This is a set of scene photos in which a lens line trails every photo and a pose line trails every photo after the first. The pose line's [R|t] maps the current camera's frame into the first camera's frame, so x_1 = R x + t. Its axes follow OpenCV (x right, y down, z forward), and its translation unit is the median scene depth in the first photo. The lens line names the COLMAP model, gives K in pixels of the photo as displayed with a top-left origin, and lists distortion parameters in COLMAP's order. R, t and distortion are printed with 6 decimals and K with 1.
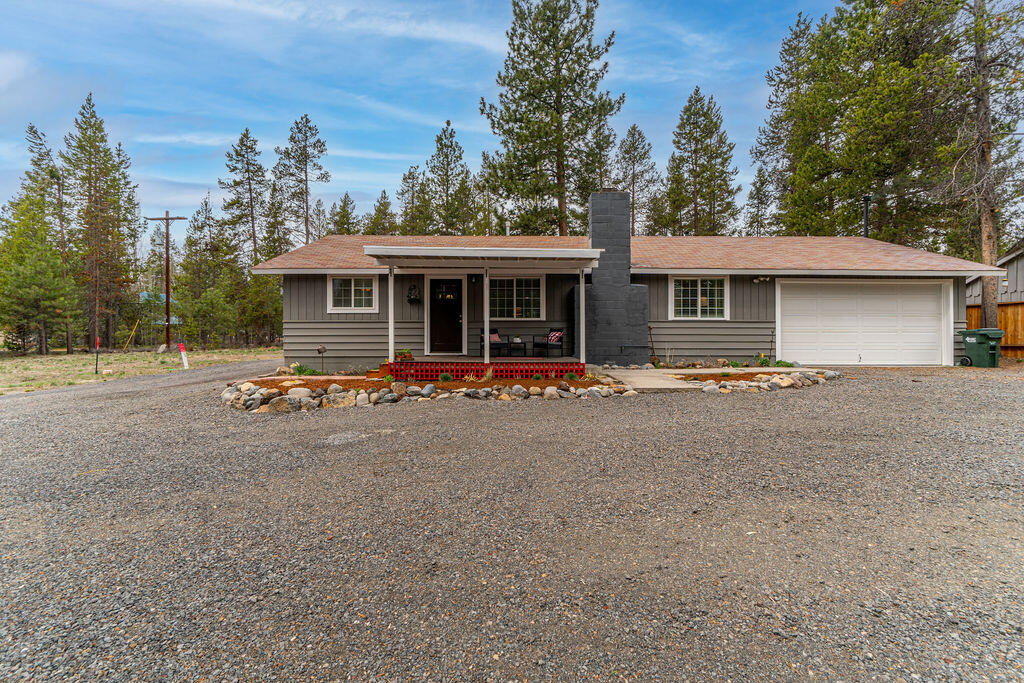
lens RADIAL K [[446.8, 0, 513.5], [0, 446.8, 342.0], [0, 0, 1]] dist [-0.006576, 0.000577]
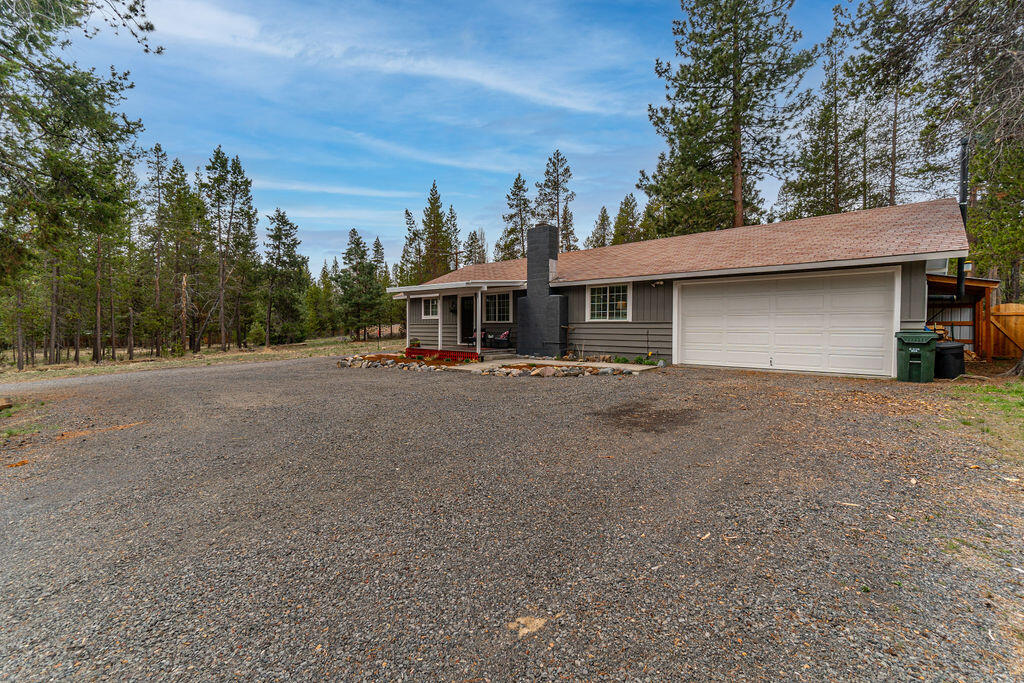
lens RADIAL K [[446.8, 0, 506.7], [0, 446.8, 336.4], [0, 0, 1]] dist [-0.006576, 0.000577]
pose [[0.718724, 0.015251, -0.695129, 1.044332], [-0.002421, 0.999808, 0.019432, -0.032546], [0.695292, -0.012284, 0.718623, -0.035494]]
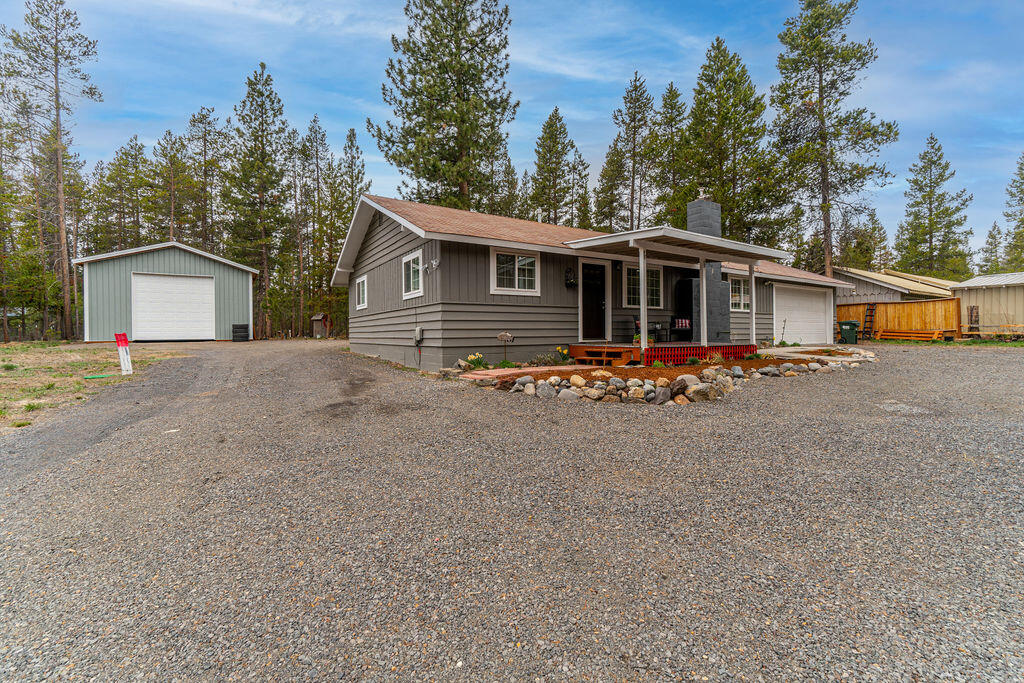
lens RADIAL K [[446.8, 0, 508.2], [0, 446.8, 333.0], [0, 0, 1]] dist [-0.006576, 0.000577]
pose [[0.847589, -0.004914, 0.530631, -0.830225], [0.004808, 0.999987, 0.001580, 0.007286], [-0.530632, 0.001212, 0.847601, 0.269646]]
